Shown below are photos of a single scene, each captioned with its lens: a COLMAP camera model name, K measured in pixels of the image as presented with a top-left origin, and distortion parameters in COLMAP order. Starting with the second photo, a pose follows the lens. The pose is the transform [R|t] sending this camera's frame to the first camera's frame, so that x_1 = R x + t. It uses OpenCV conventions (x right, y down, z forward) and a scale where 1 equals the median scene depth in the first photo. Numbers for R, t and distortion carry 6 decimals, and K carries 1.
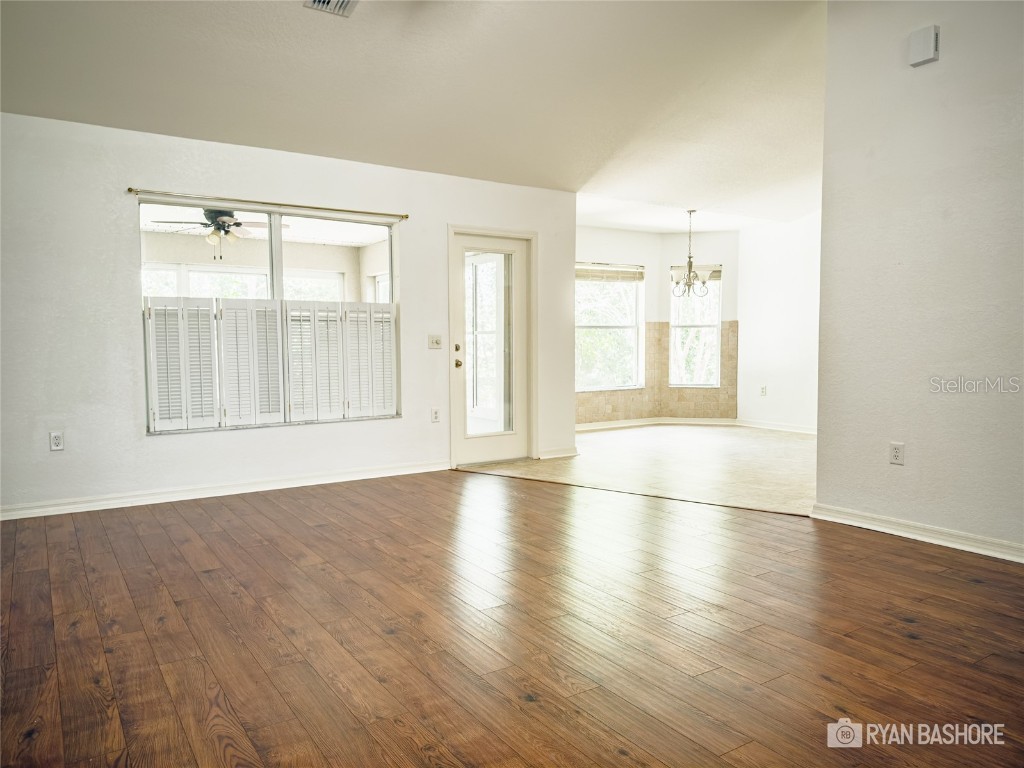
lens RADIAL K [[720.9, 0, 514.7], [0, 720.9, 381.1], [0, 0, 1]] dist [0.065038, 0.000174]
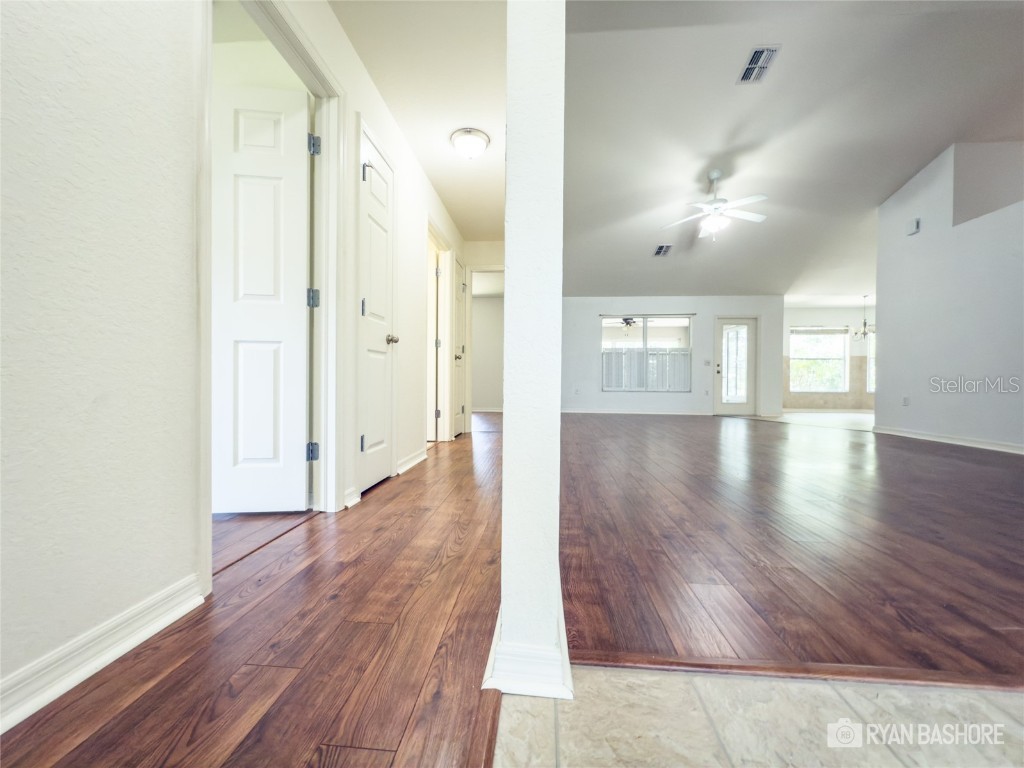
lens RADIAL K [[411.5, 0, 515.3], [0, 411.5, 384.2], [0, 0, 1]] dist [0.002324, 0.000258]
pose [[0.786457, 0.013884, -0.617489, 0.231771], [-0.047119, 0.998183, -0.037569, 0.098611], [0.615845, 0.058642, 0.785682, -0.484934]]
